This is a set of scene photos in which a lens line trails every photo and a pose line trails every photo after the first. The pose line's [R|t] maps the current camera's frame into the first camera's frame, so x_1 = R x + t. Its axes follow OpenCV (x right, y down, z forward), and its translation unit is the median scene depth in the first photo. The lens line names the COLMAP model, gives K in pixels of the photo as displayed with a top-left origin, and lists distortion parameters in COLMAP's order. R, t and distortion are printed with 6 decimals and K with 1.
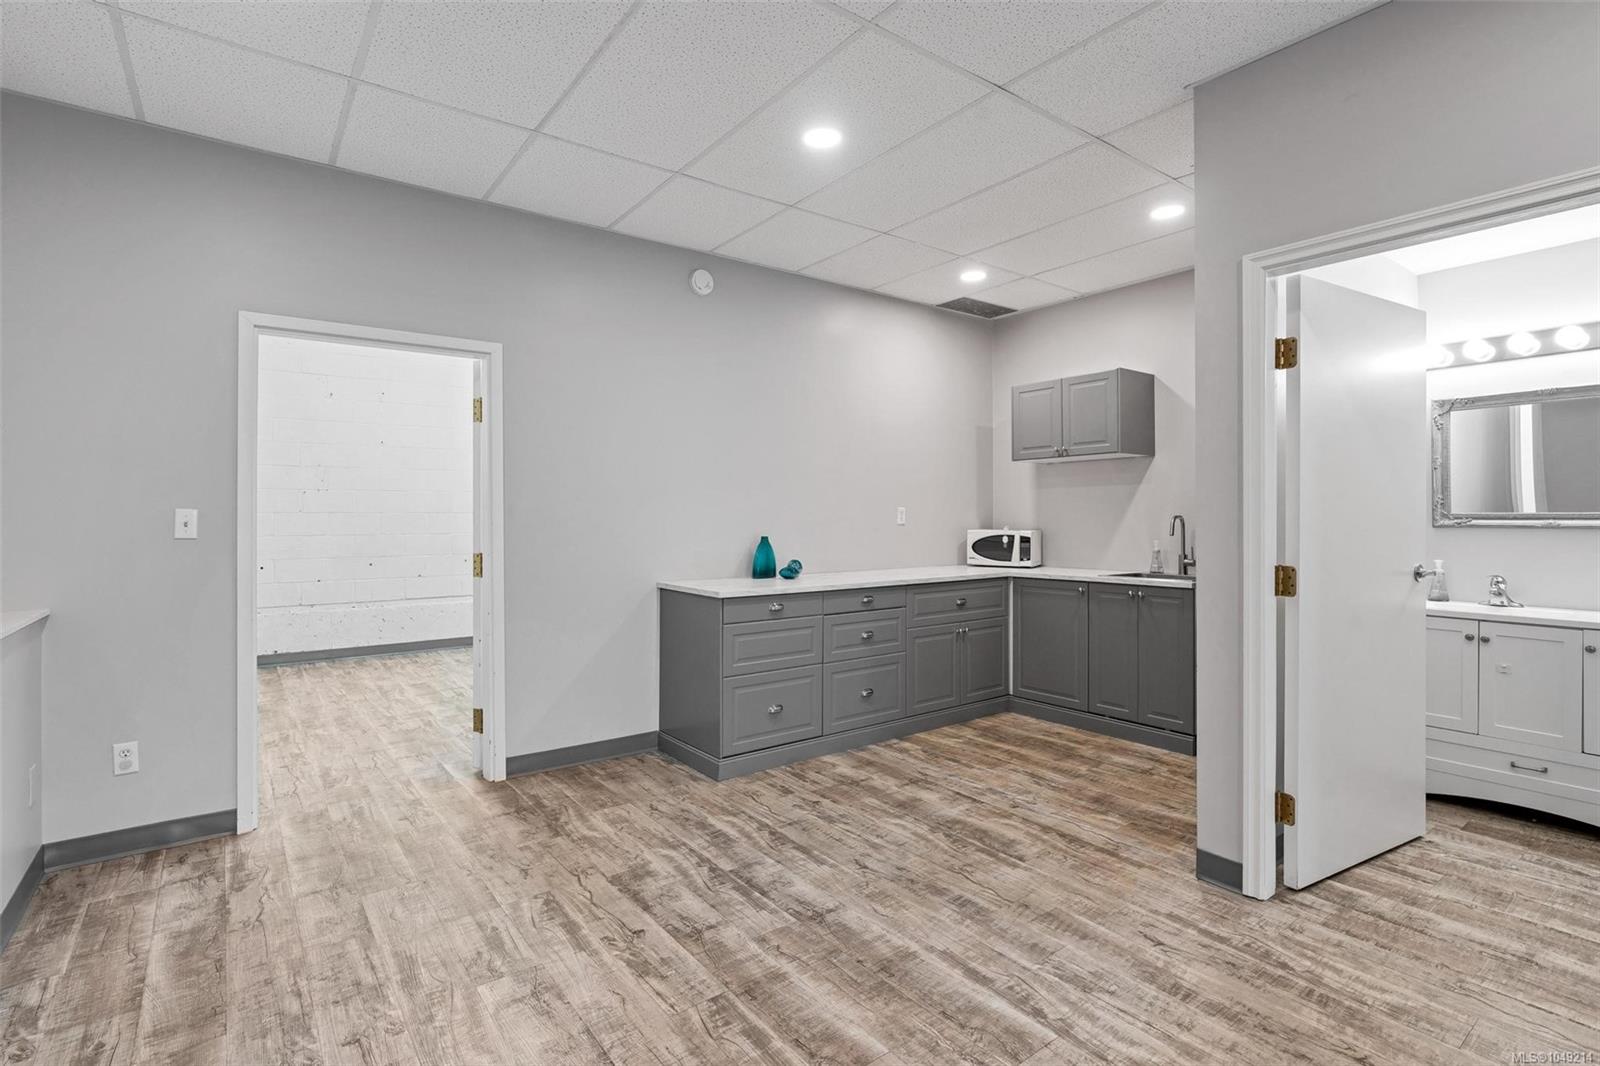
lens RADIAL K [[775.1, 0, 800.9], [0, 775.1, 525.2], [0, 0, 1]] dist [-0.001238, 0.000032]
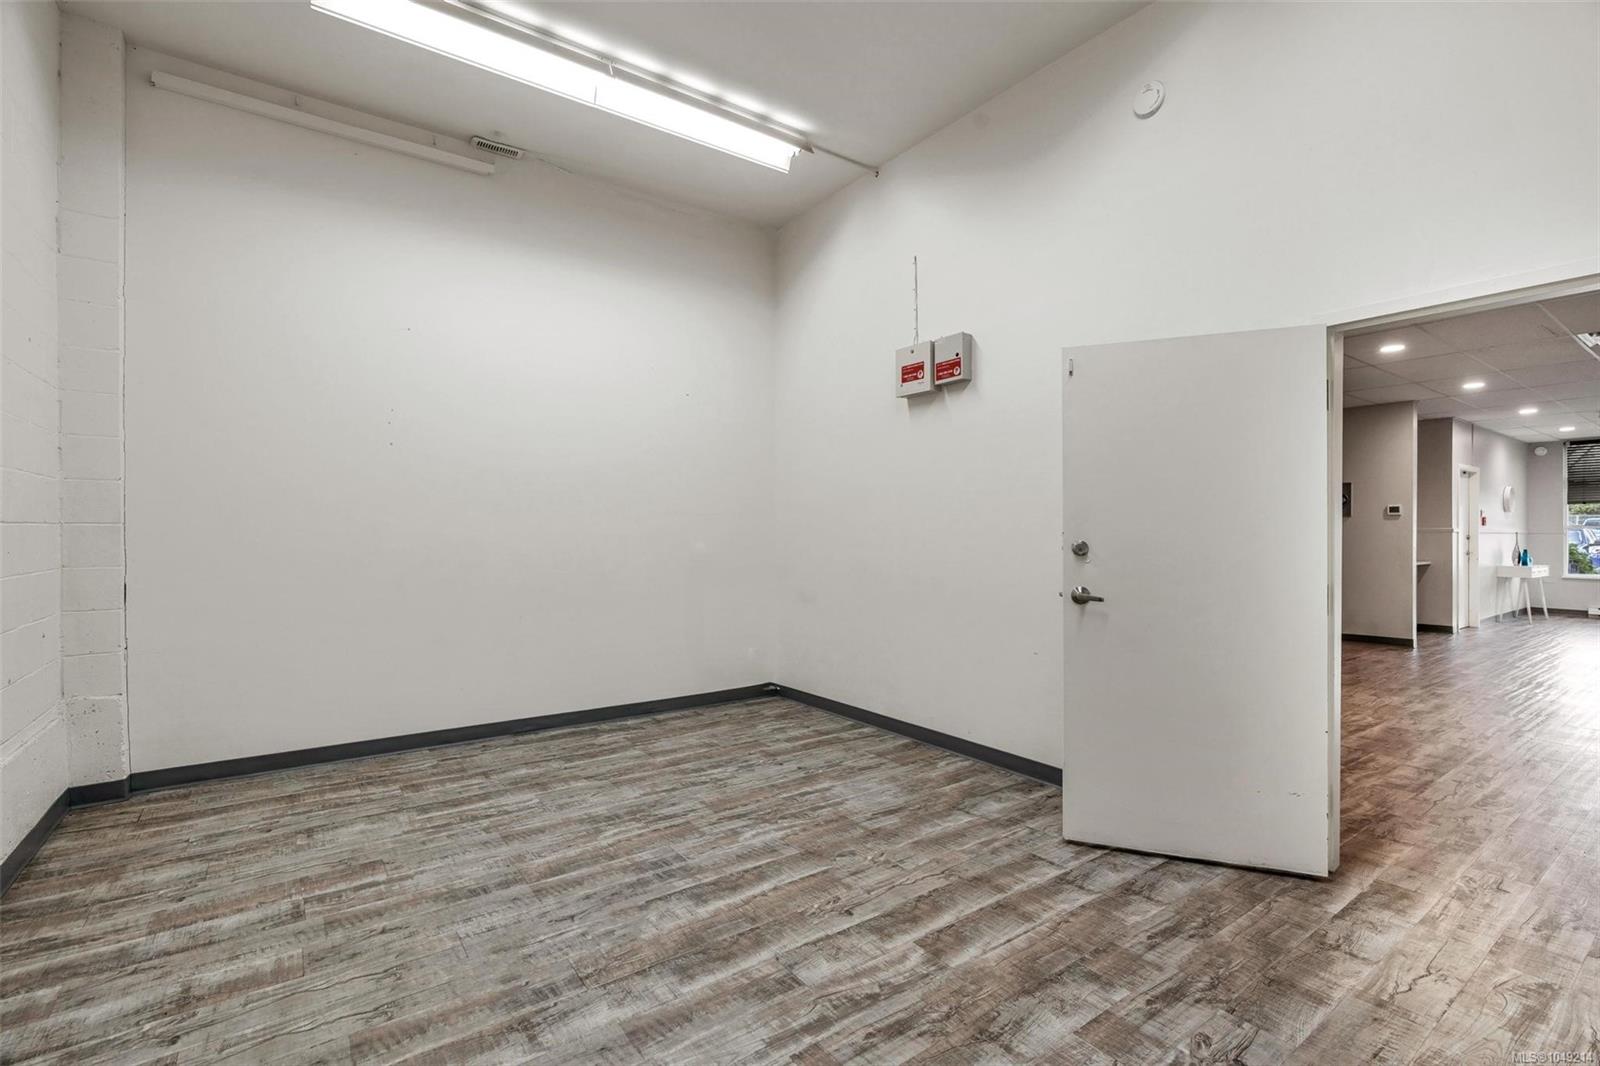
lens RADIAL K [[729.0, 0, 802.0], [0, 729.0, 535.9], [0, 0, 1]] dist [0.001914, 0.000377]
pose [[0.000534, 0.002956, 0.999995, -0.087011], [0.007540, 0.999967, -0.002960, -0.001053], [-0.999971, 0.007542, 0.000512, 0.116513]]
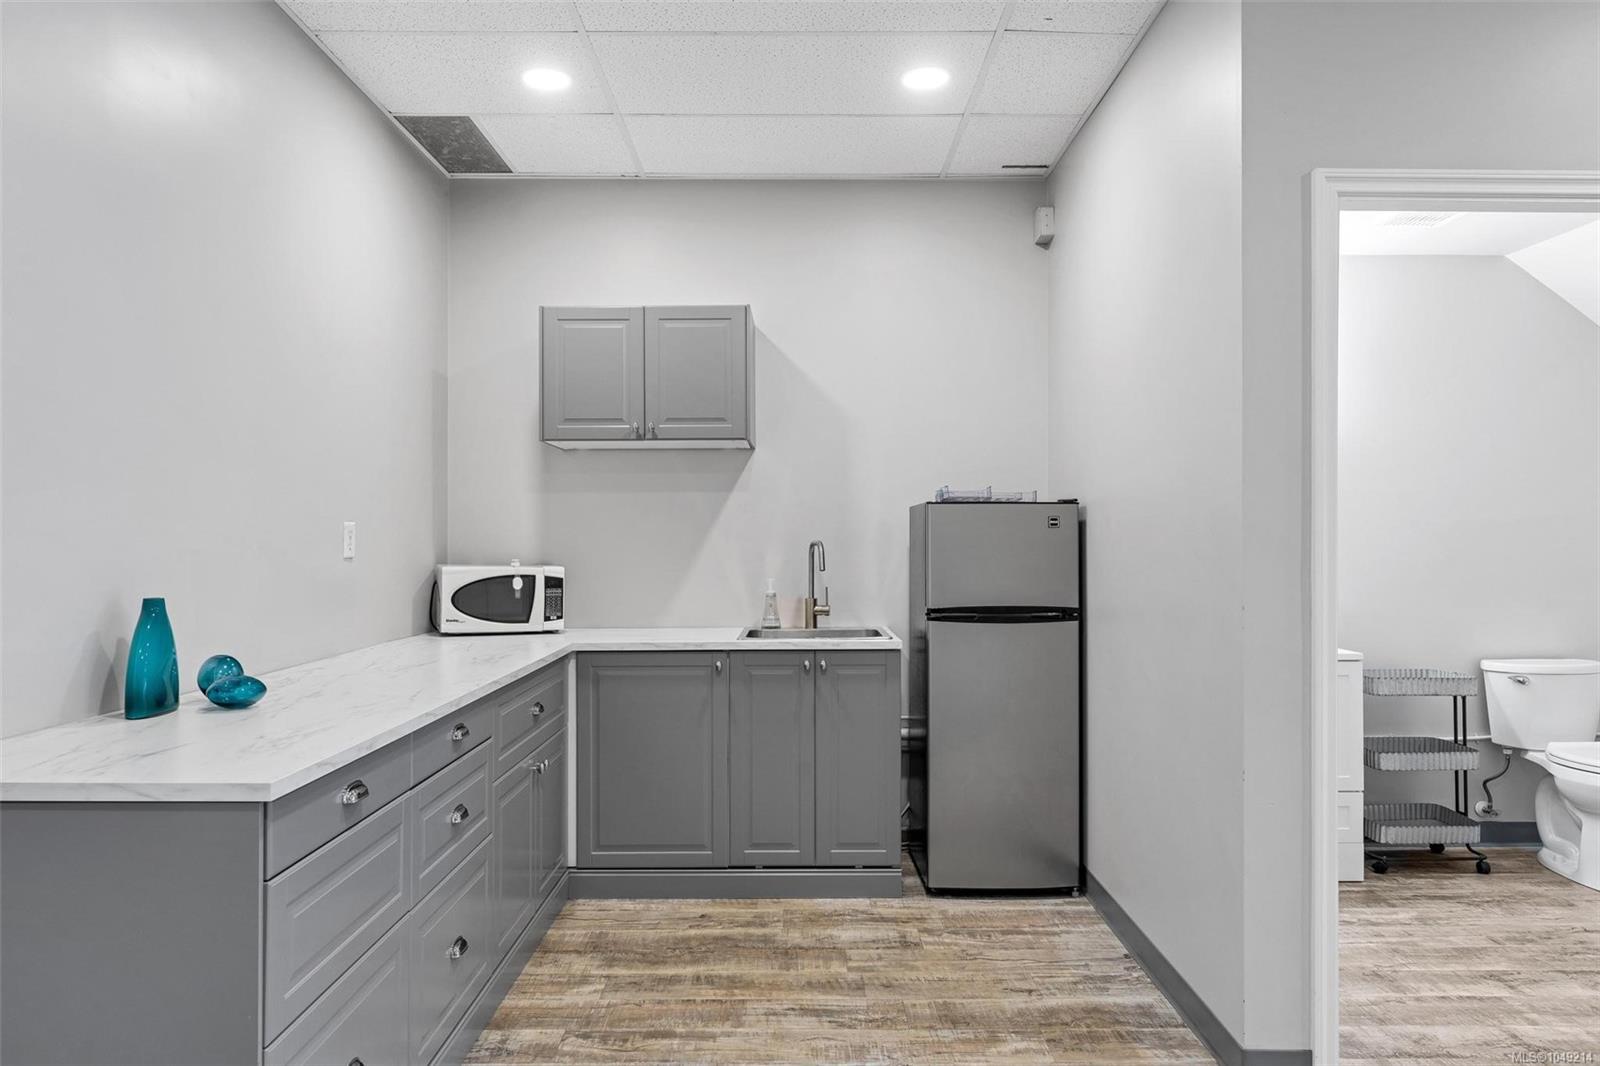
lens RADIAL K [[1080.1, 0, 799.8], [0, 1080.1, 536.9], [0, 0, 1]] dist [-0.001655, 0.002261]
pose [[0.593781, 0.002909, 0.804622, -0.283331], [0.006574, 0.999943, -0.008466, -0.008091], [-0.804600, 0.010317, 0.593728, 0.475190]]
